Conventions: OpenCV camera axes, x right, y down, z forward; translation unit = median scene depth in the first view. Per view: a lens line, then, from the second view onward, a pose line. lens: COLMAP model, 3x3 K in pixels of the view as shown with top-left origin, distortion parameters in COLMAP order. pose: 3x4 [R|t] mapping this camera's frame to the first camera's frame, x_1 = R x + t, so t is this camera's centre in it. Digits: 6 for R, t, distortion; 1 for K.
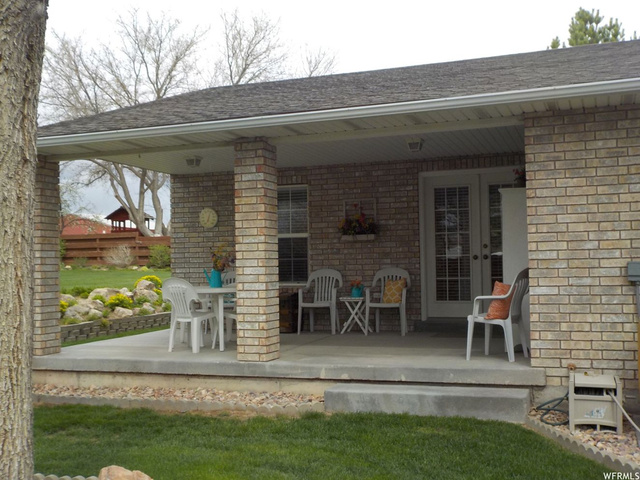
lens RADIAL K [[740.1, 0, 320.0], [0, 740.1, 240.0], [0, 0, 1]] dist [0.011924, 0.004718]
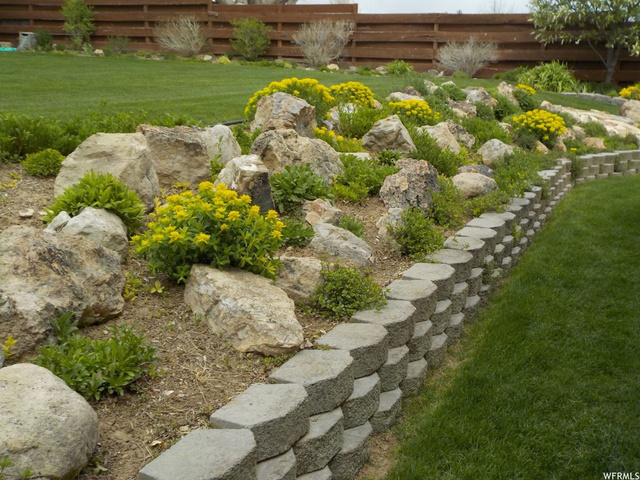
lens RADIAL K [[740.1, 0, 320.0], [0, 740.1, 240.0], [0, 0, 1]] dist [0.011924, 0.004718]
pose [[0.995996, 0.059207, -0.066982, -0.110382], [-0.039615, 0.963977, 0.263020, 0.018244], [0.080142, -0.259313, 0.962463, 0.393777]]
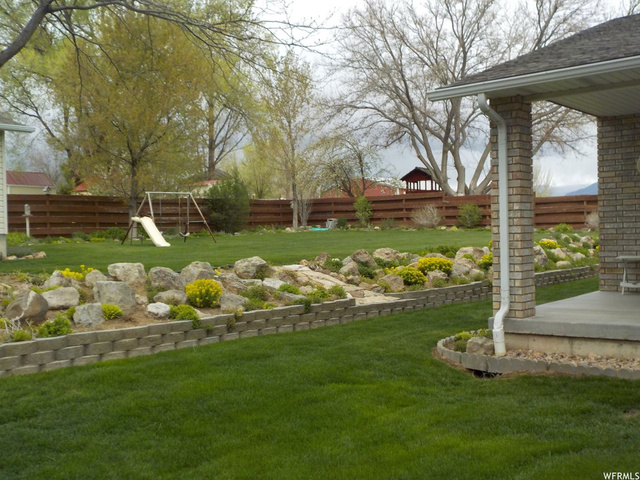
lens RADIAL K [[740.1, 0, 320.0], [0, 740.1, 240.0], [0, 0, 1]] dist [0.011924, 0.004718]
pose [[0.943455, -0.003923, -0.331478, -0.077597], [0.020872, 0.998649, 0.047587, 0.003085], [0.330844, -0.051815, 0.942262, 0.017413]]
